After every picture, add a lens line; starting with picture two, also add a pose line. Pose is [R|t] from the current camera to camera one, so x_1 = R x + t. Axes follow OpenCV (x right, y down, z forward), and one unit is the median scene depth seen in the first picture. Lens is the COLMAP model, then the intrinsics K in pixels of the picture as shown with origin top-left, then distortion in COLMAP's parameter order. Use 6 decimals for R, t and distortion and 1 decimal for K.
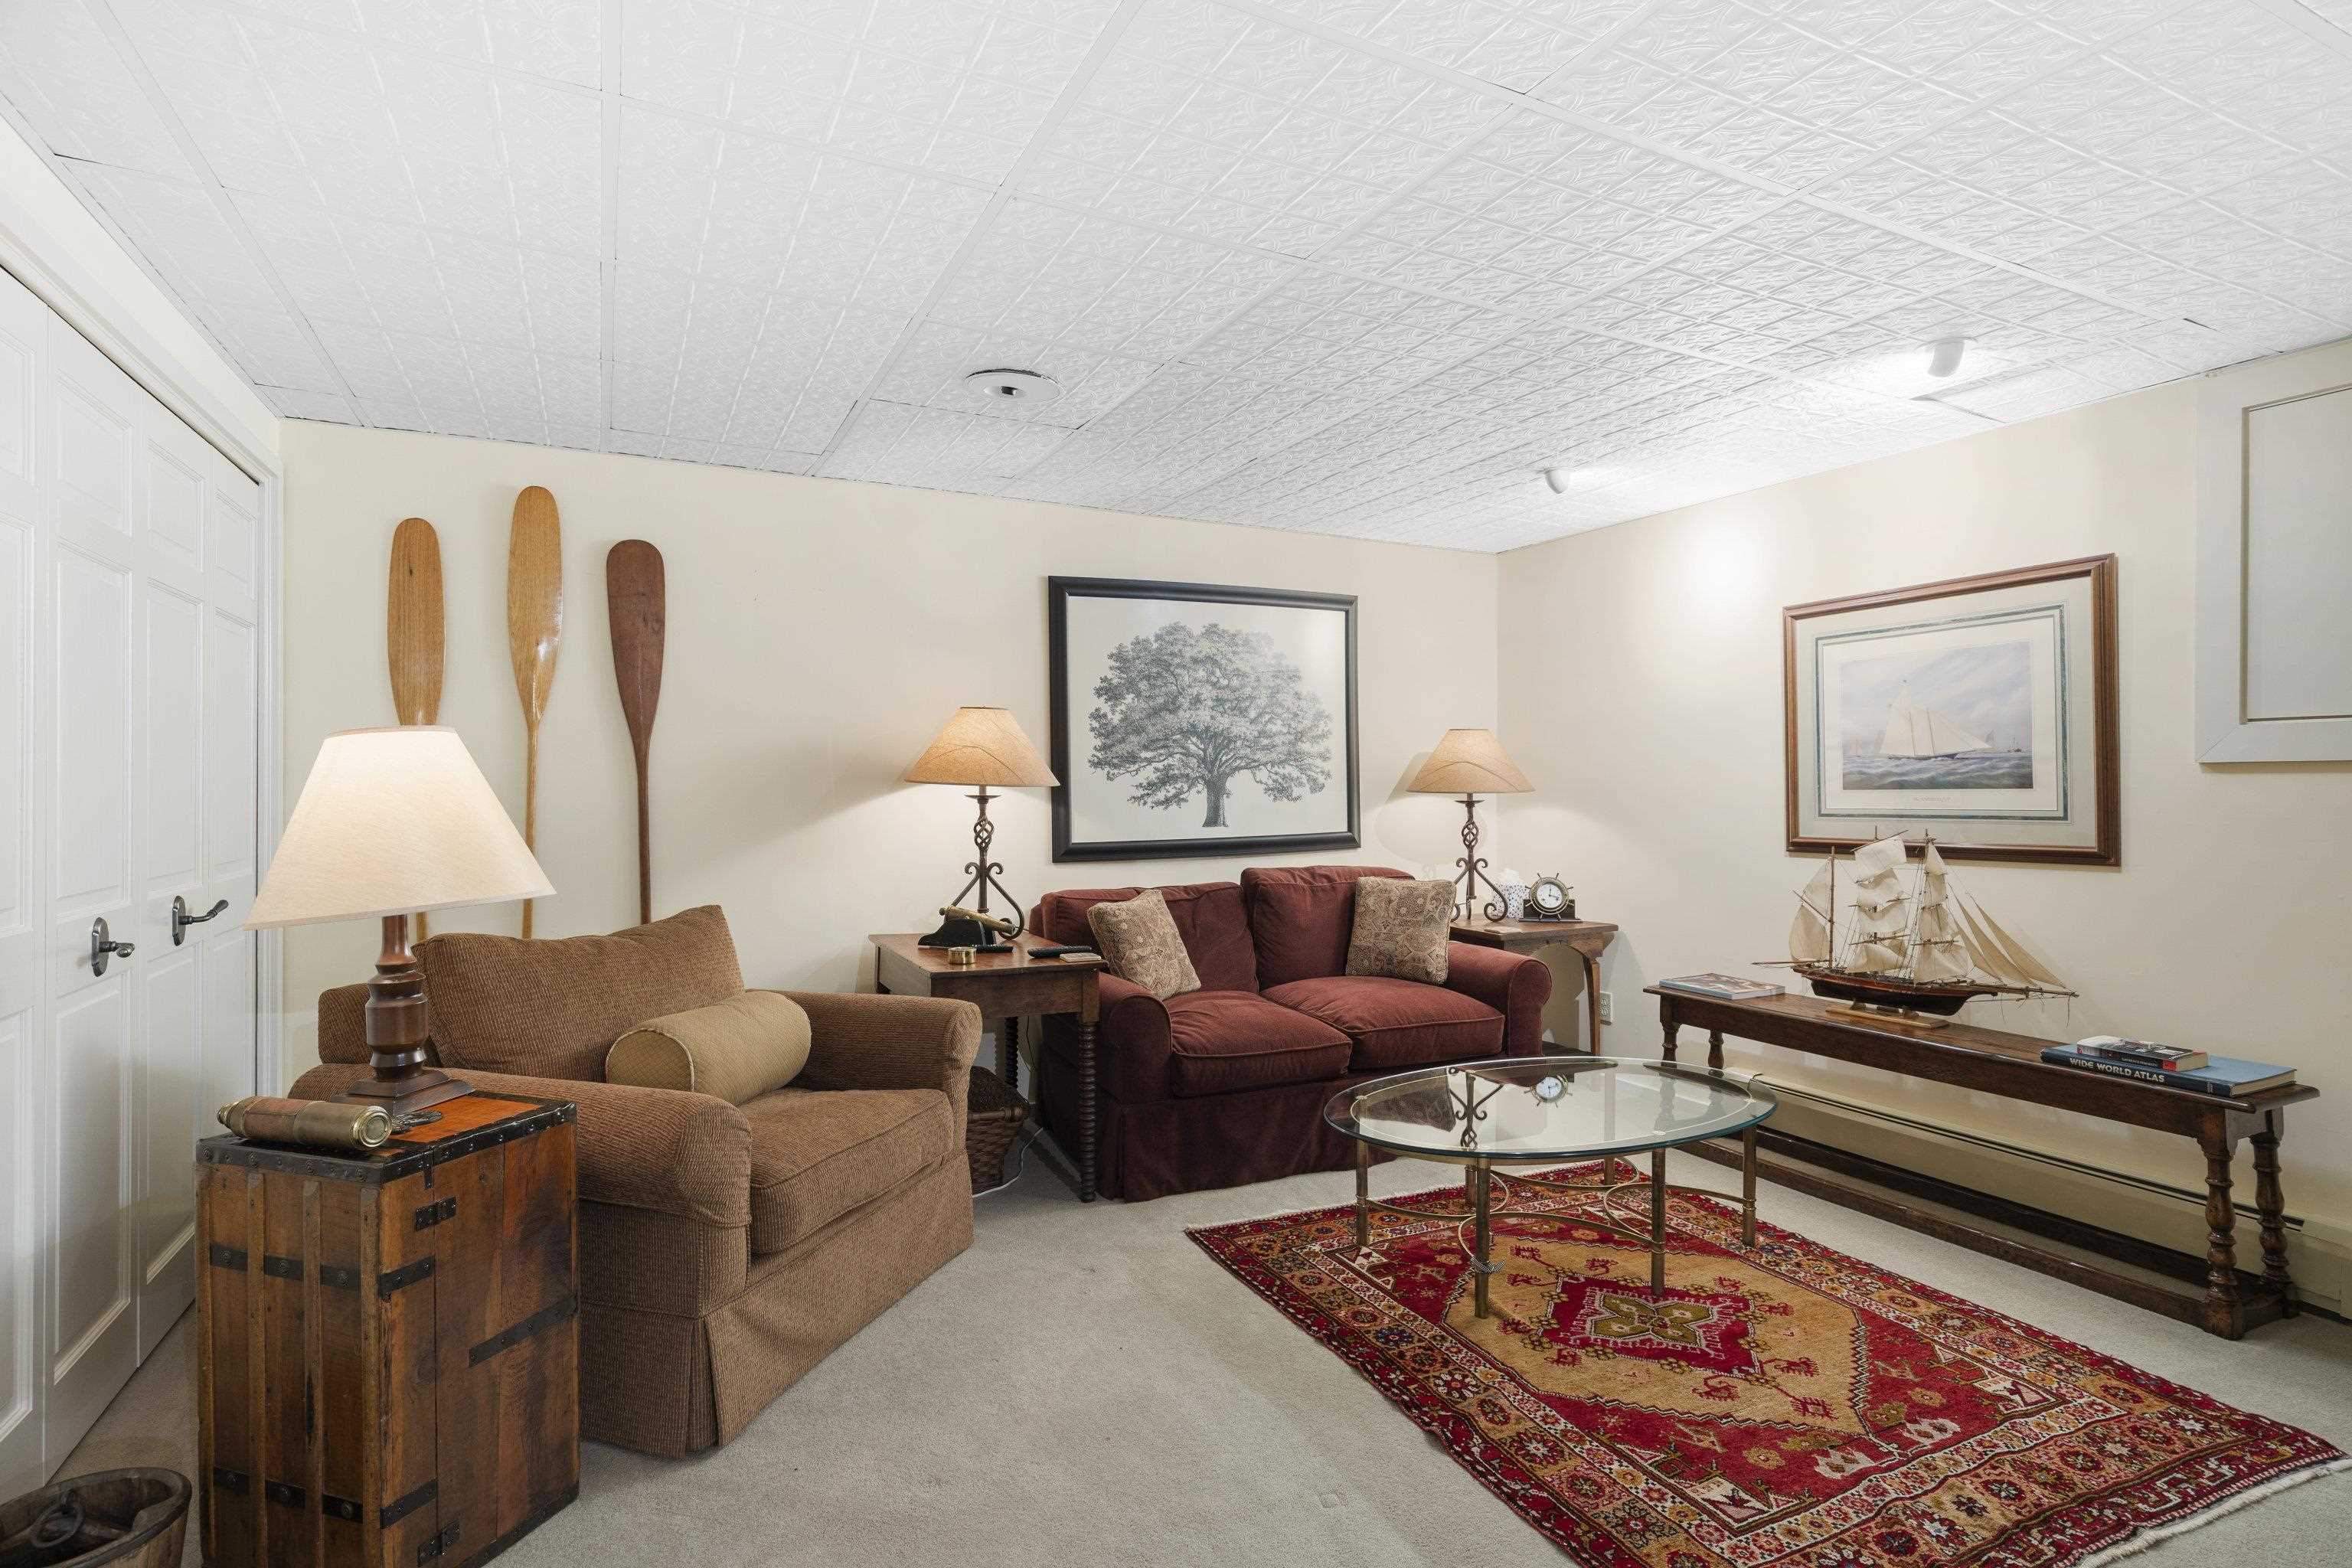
lens RADIAL K [[1216.3, 0, 1179.0], [0, 1216.3, 777.1], [0, 0, 1]] dist [0.003888, 0.000956]
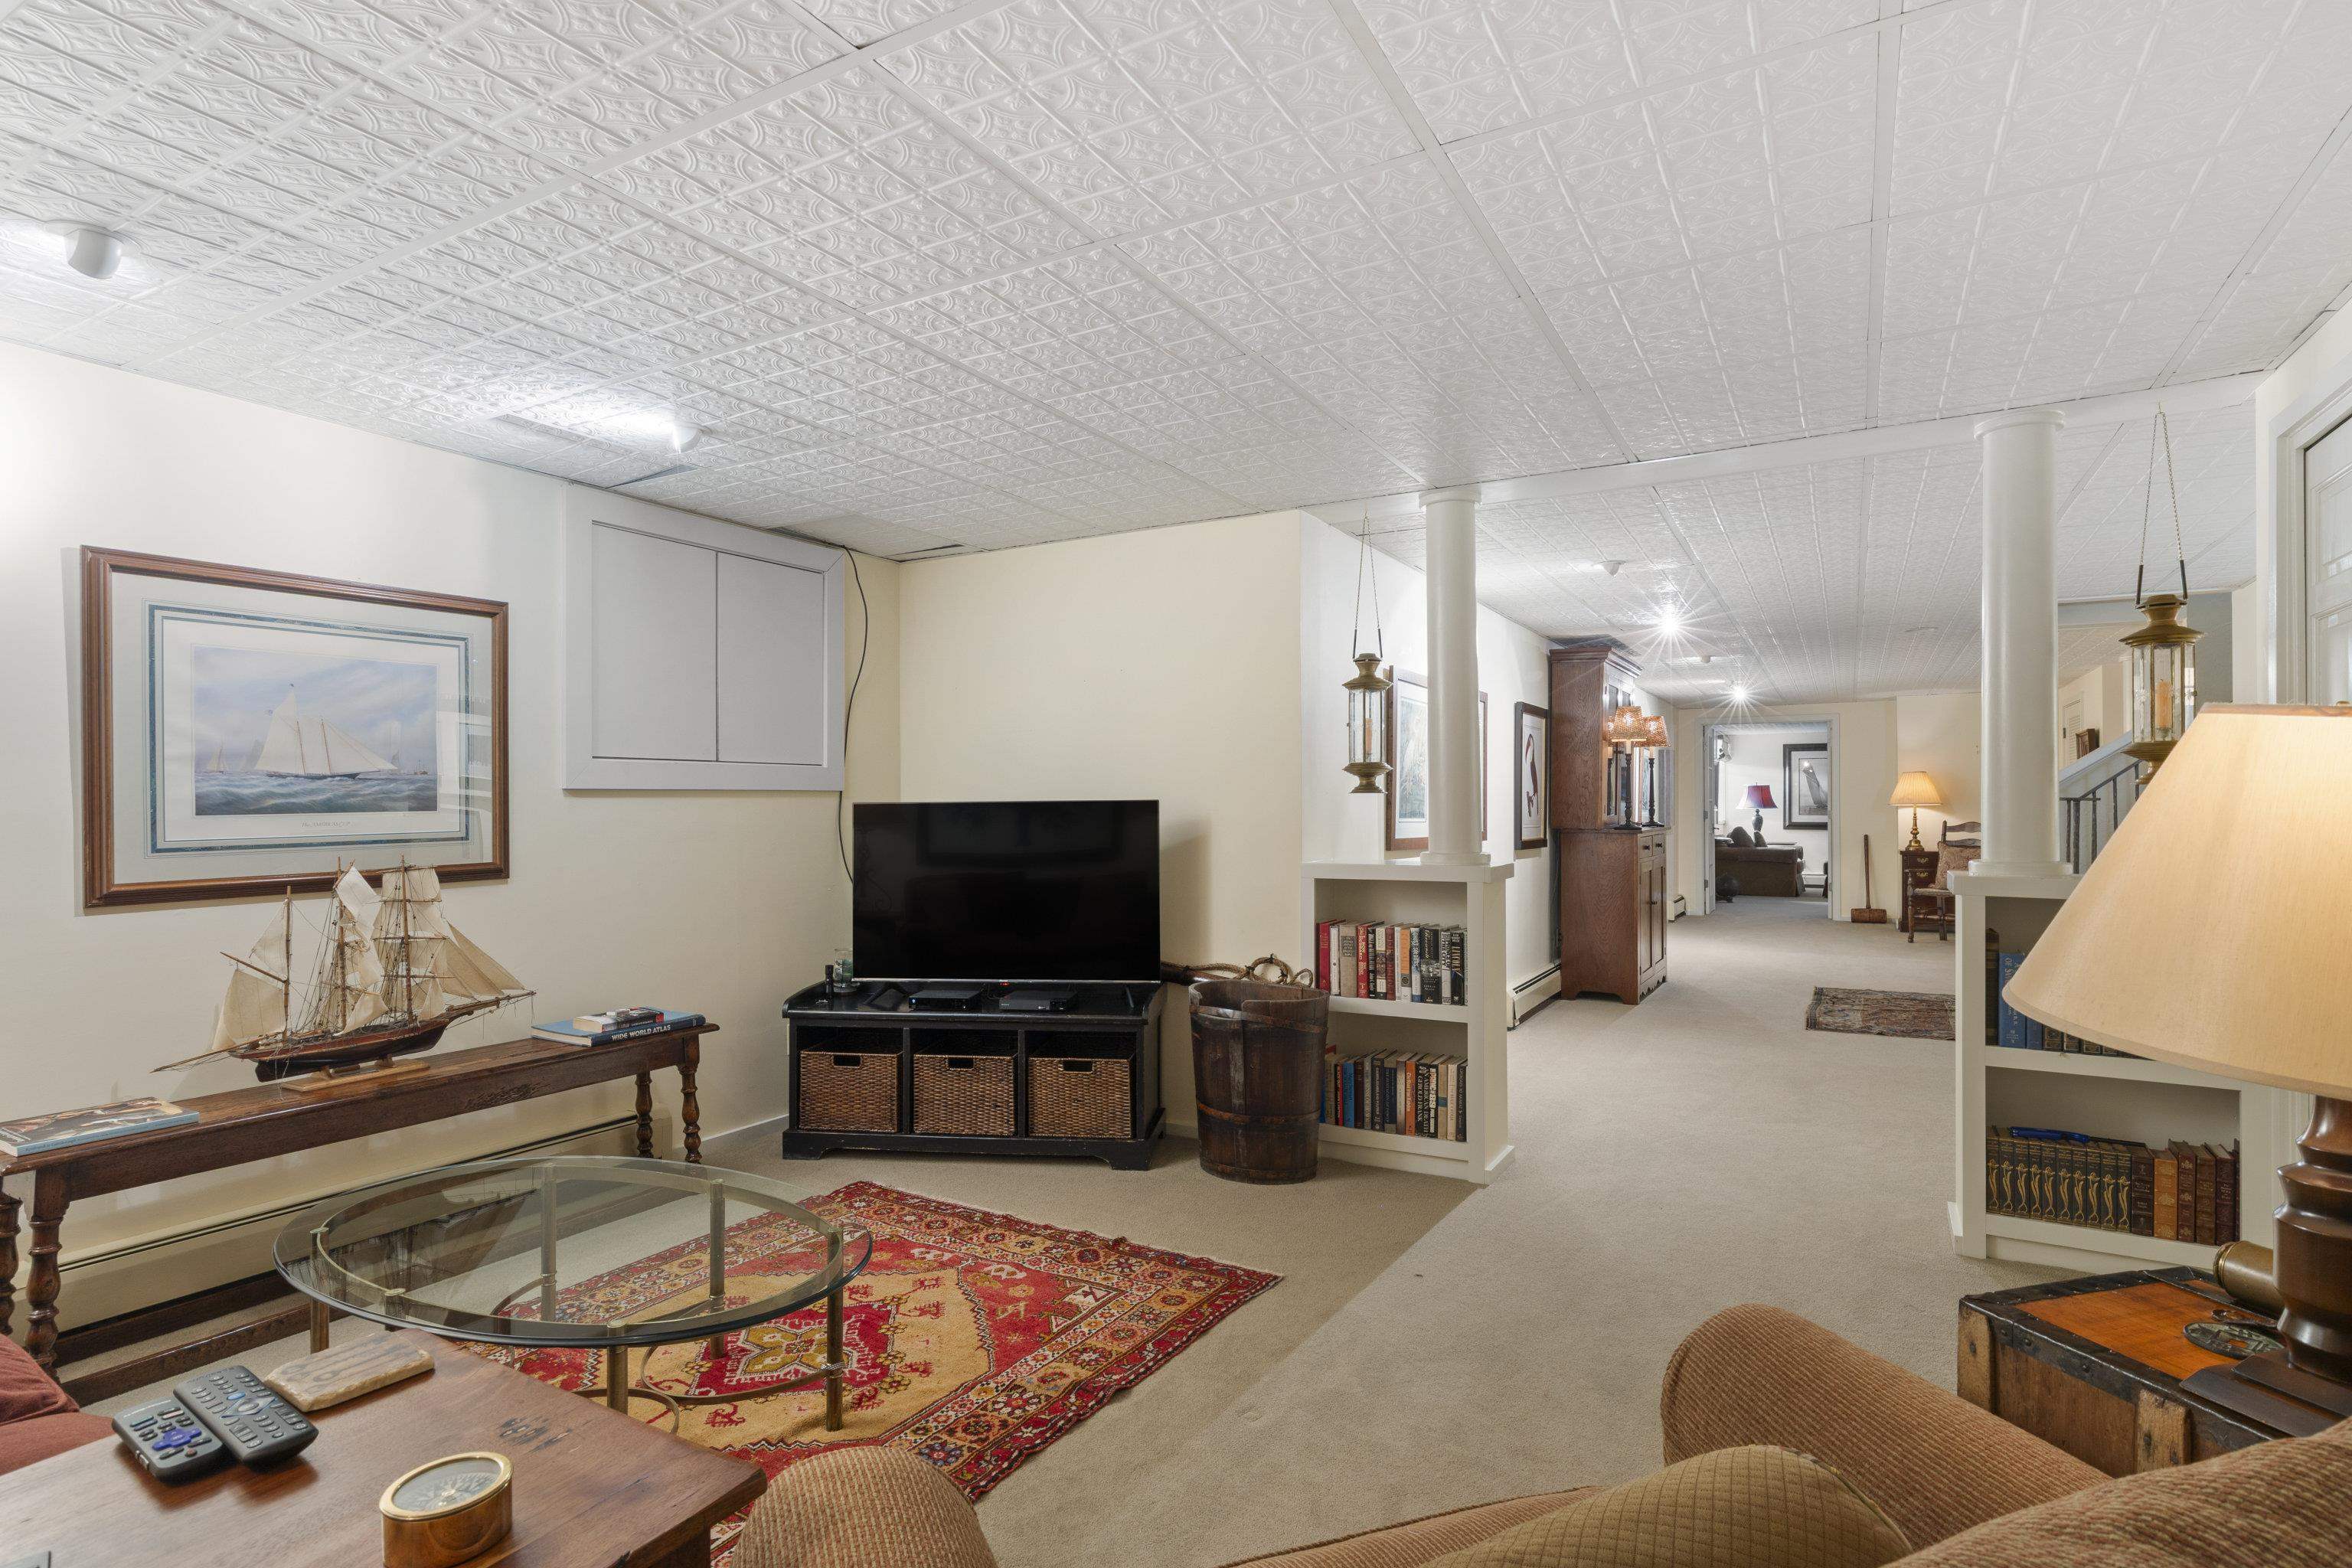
lens RADIAL K [[1216.3, 0, 1188.6], [0, 1216.3, 801.4], [0, 0, 1]] dist [0.003888, 0.000956]
pose [[-0.583821, -0.001869, 0.811880, -0.449673], [-0.003288, 0.999995, -0.000062, -0.000346], [-0.811876, -0.002705, -0.583824, 0.983474]]
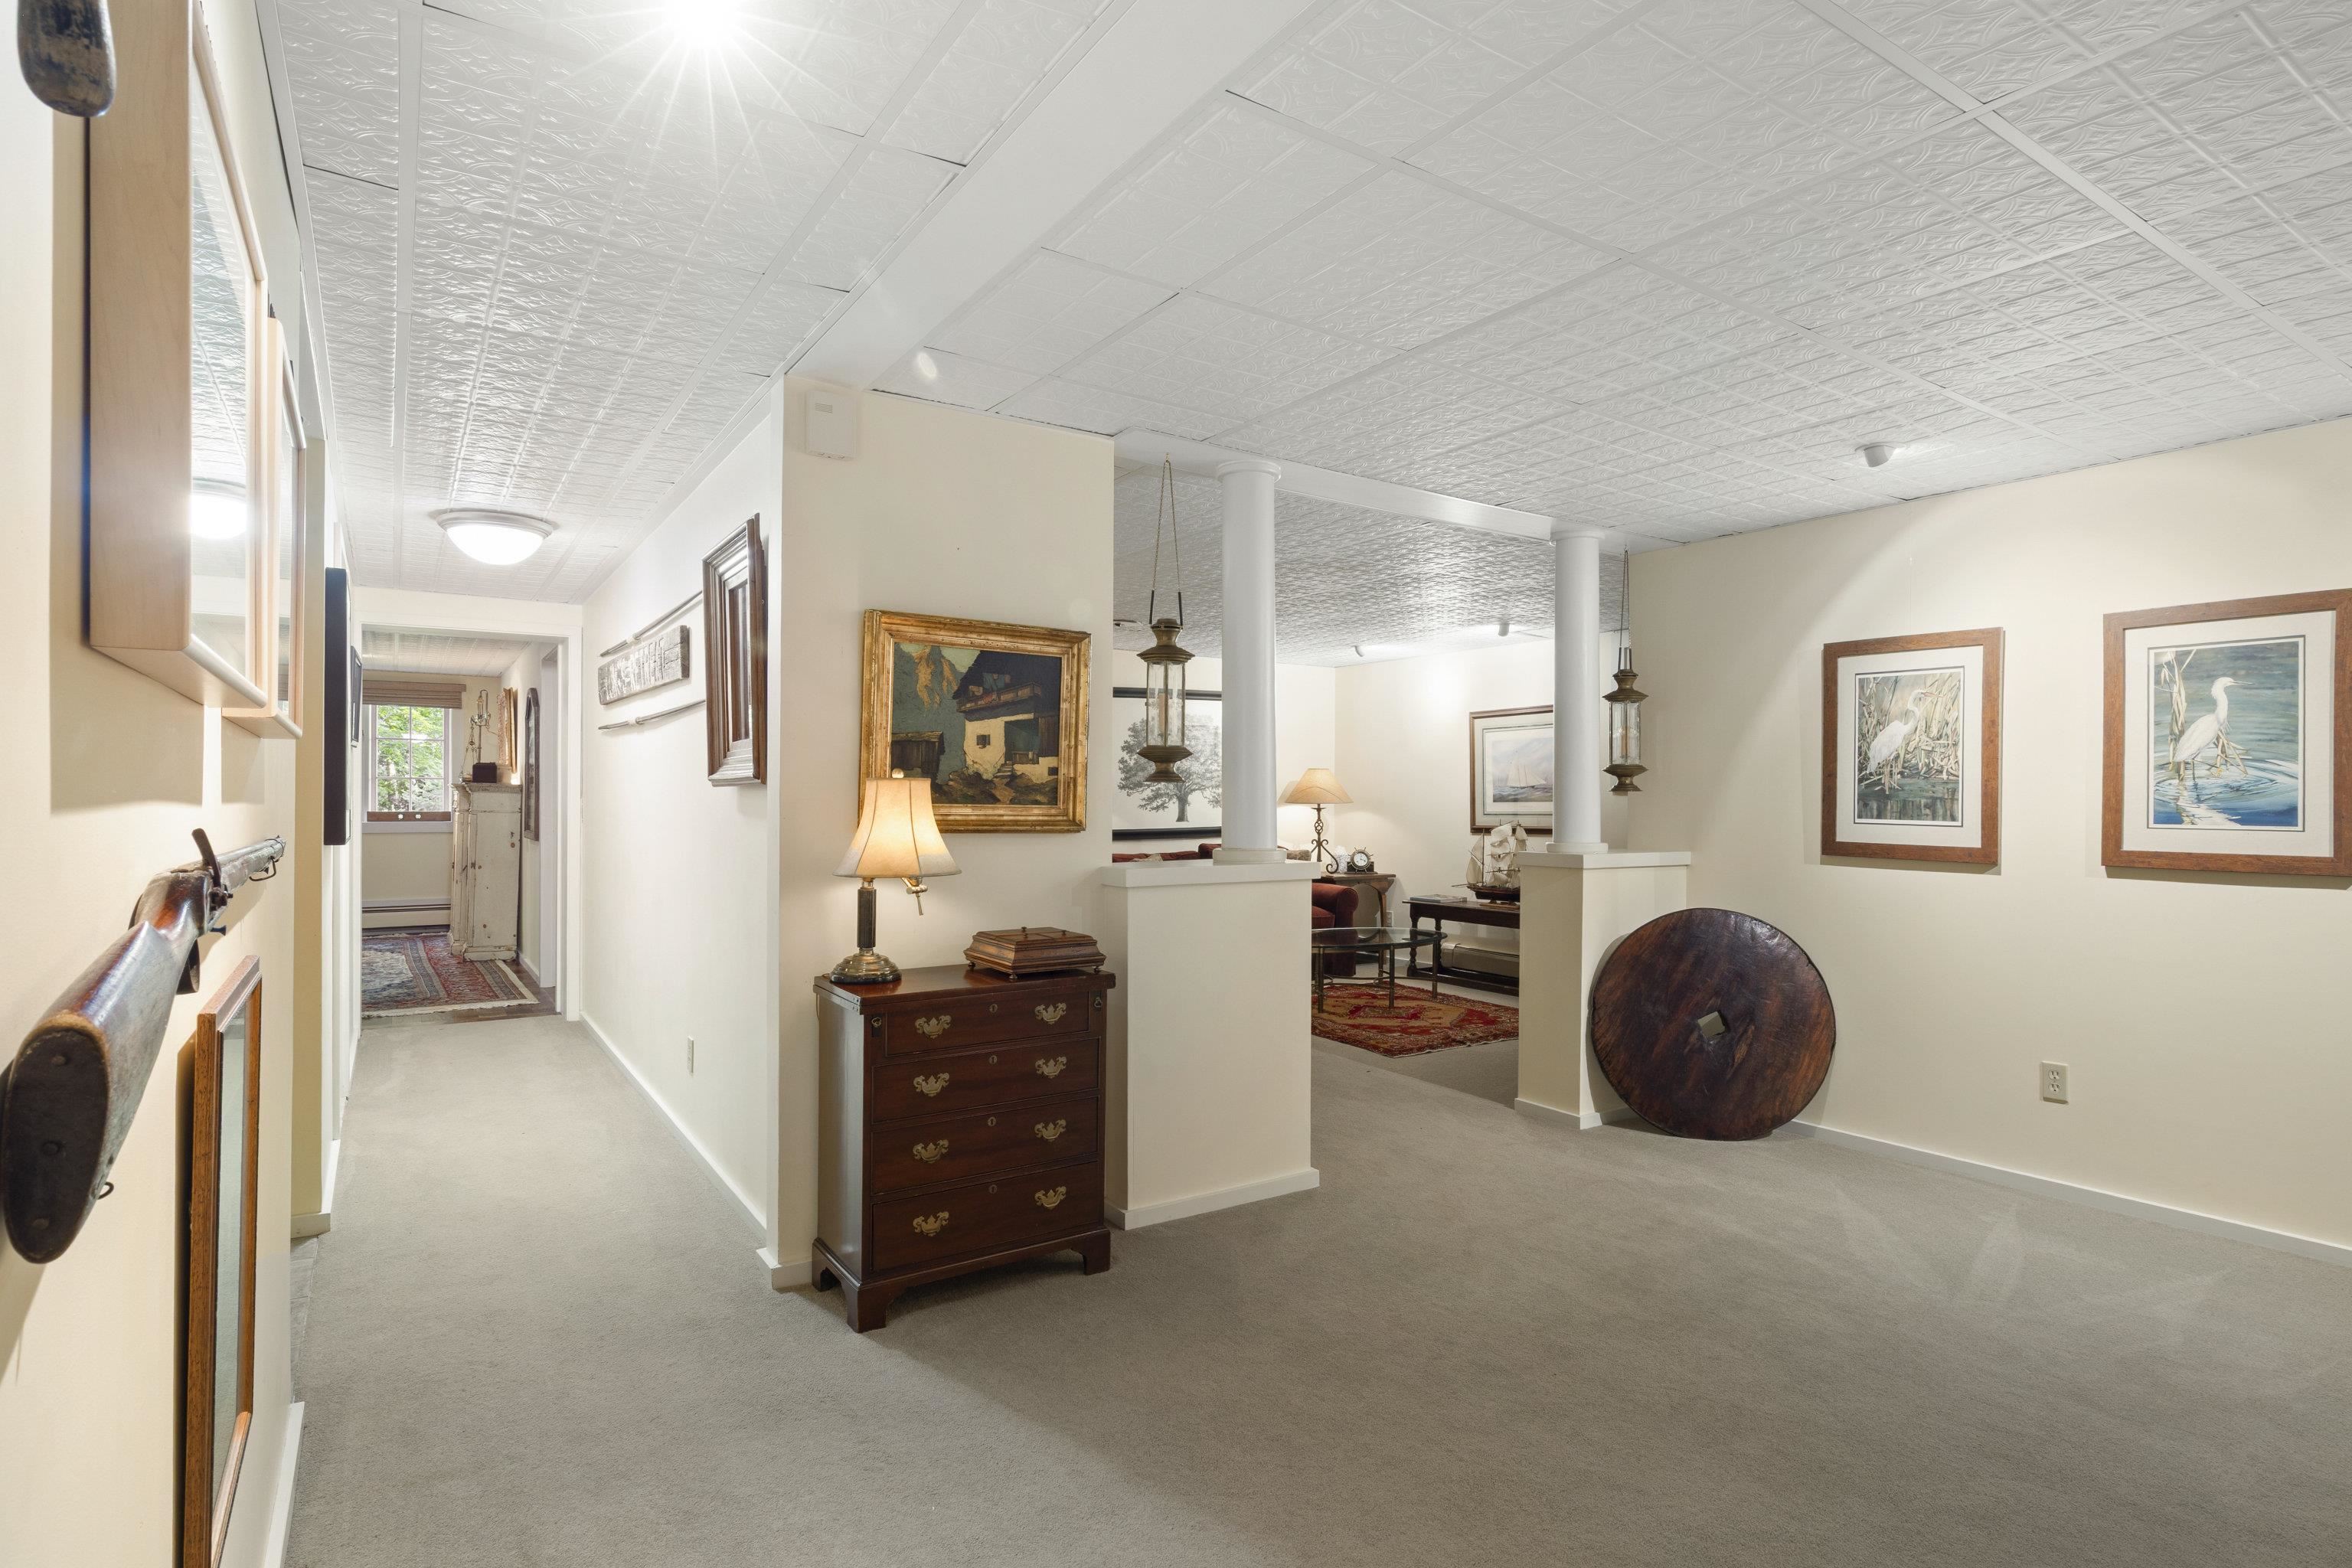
lens RADIAL K [[1216.3, 0, 1185.2], [0, 1216.3, 790.3], [0, 0, 1]] dist [0.003888, 0.000956]
pose [[0.992856, 0.004888, 0.119219, -0.238254], [-0.004701, 0.999987, -0.001842, -0.004046], [-0.119227, 0.001269, 0.992866, -1.054603]]
